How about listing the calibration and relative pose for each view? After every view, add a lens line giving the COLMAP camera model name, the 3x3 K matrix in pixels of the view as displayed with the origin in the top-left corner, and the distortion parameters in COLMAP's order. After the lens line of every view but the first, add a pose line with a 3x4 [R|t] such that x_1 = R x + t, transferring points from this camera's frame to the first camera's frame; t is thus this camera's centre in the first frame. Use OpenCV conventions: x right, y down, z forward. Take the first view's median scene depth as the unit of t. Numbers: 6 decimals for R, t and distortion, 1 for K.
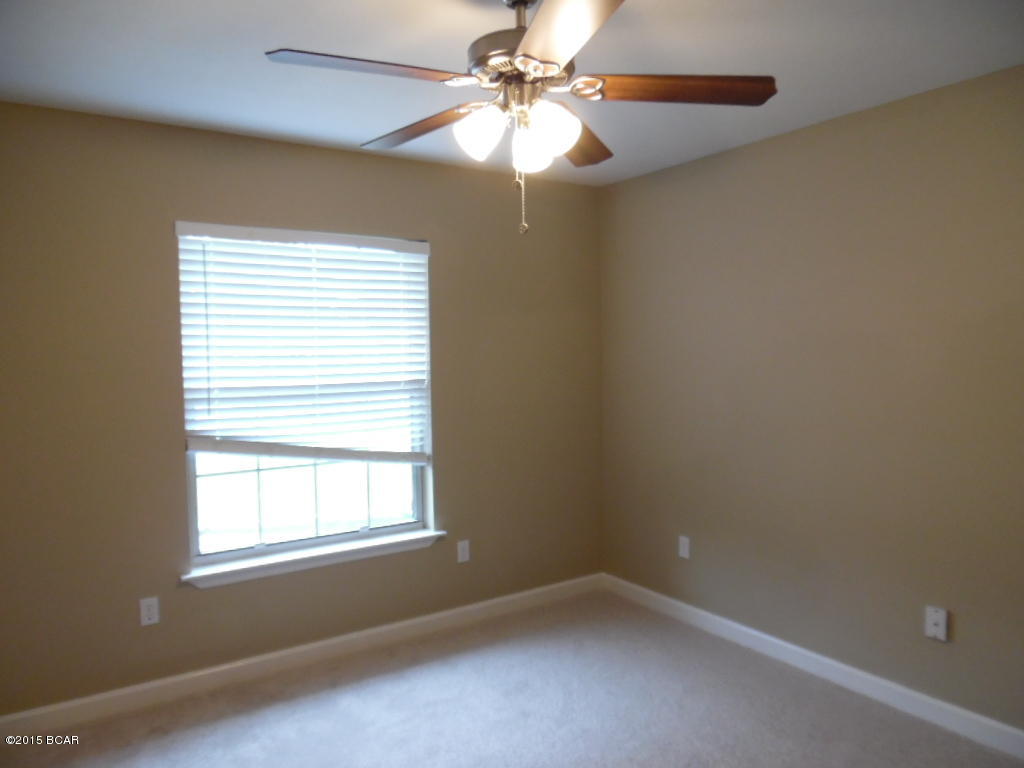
lens RADIAL K [[706.9, 0, 497.2], [0, 706.9, 391.2], [0, 0, 1]] dist [0.026056, -0.005316]
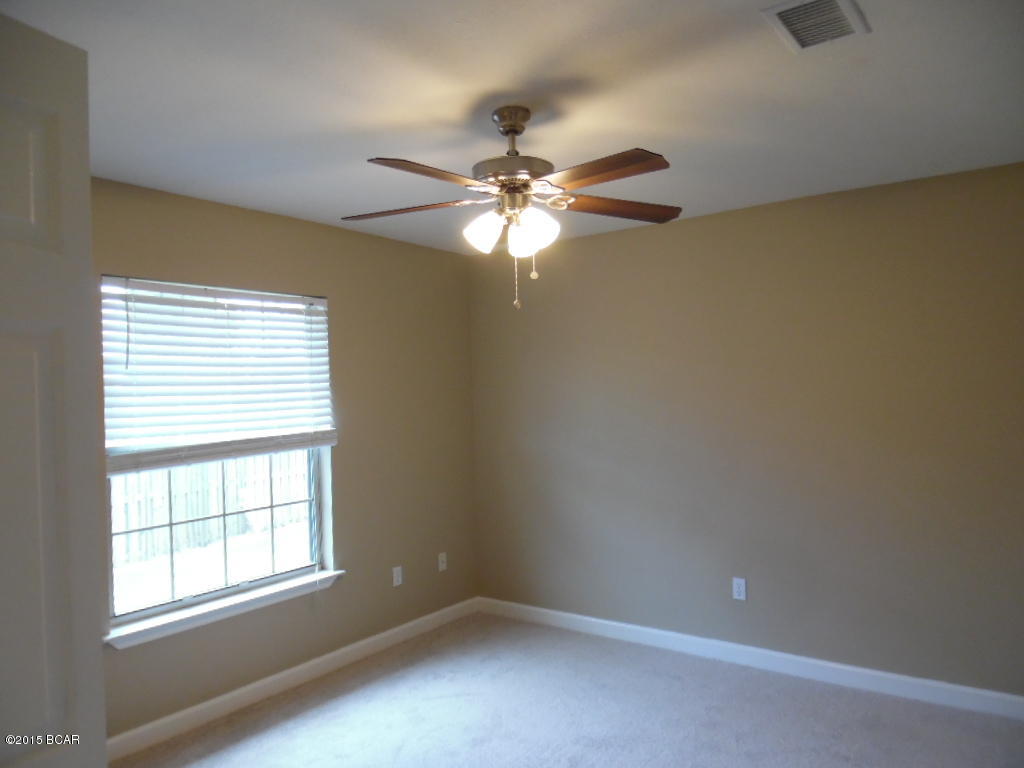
lens RADIAL K [[716.2, 0, 512.0], [0, 716.2, 384.0], [0, 0, 1]] dist [-0.006882, -0.011216]
pose [[0.950898, -0.039319, 0.306997, -0.185903], [0.061619, 0.996092, -0.063281, 0.007387], [-0.303309, 0.079091, 0.949604, -0.125346]]
